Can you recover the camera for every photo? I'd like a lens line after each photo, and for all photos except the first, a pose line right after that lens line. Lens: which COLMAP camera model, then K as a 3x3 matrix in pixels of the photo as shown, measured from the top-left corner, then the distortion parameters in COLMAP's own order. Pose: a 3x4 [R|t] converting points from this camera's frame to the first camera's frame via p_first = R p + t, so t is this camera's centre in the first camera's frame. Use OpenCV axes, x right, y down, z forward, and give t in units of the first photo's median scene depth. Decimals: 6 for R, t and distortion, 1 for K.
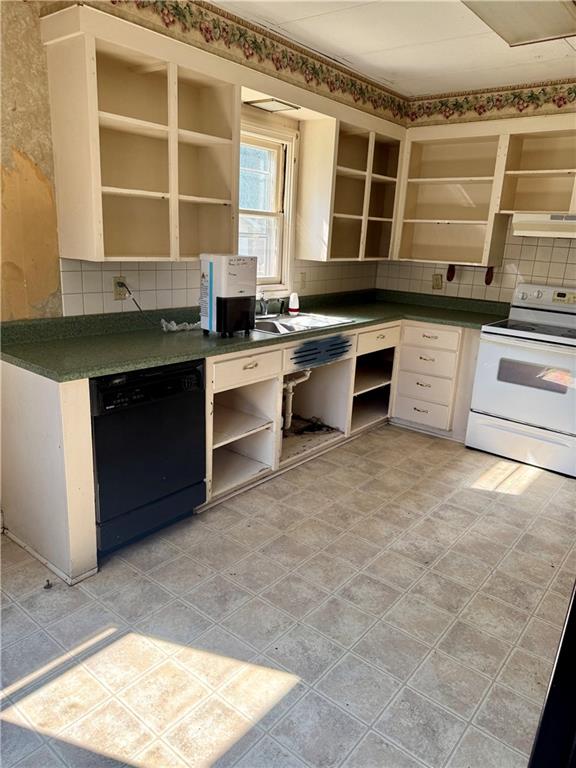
lens RADIAL K [[546.4, 0, 296.0], [0, 546.4, 384.2], [0, 0, 1]] dist [0.031639, -0.011762]
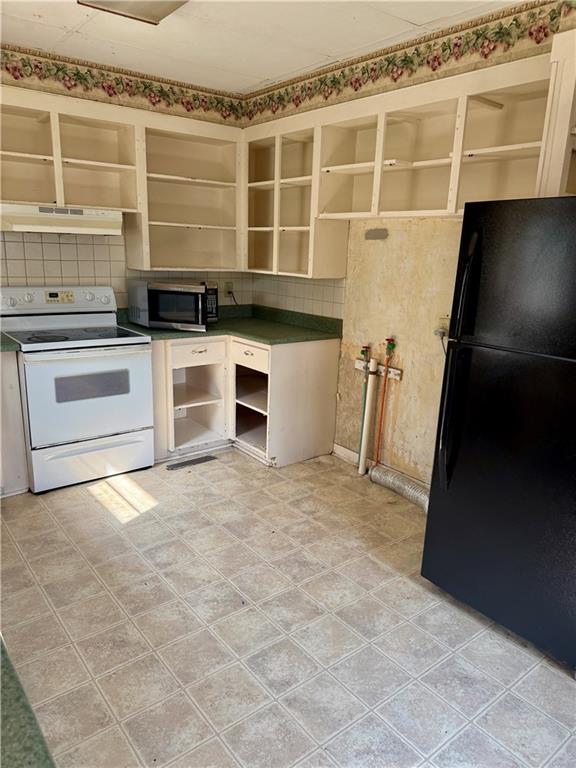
lens RADIAL K [[546.4, 0, 293.1], [0, 546.4, 385.2], [0, 0, 1]] dist [0.031639, -0.011762]
pose [[0.221863, -0.288698, 0.931359, -0.387722], [0.240119, 0.941926, 0.234774, -0.167450], [-0.945050, 0.171550, 0.278300, 0.473342]]
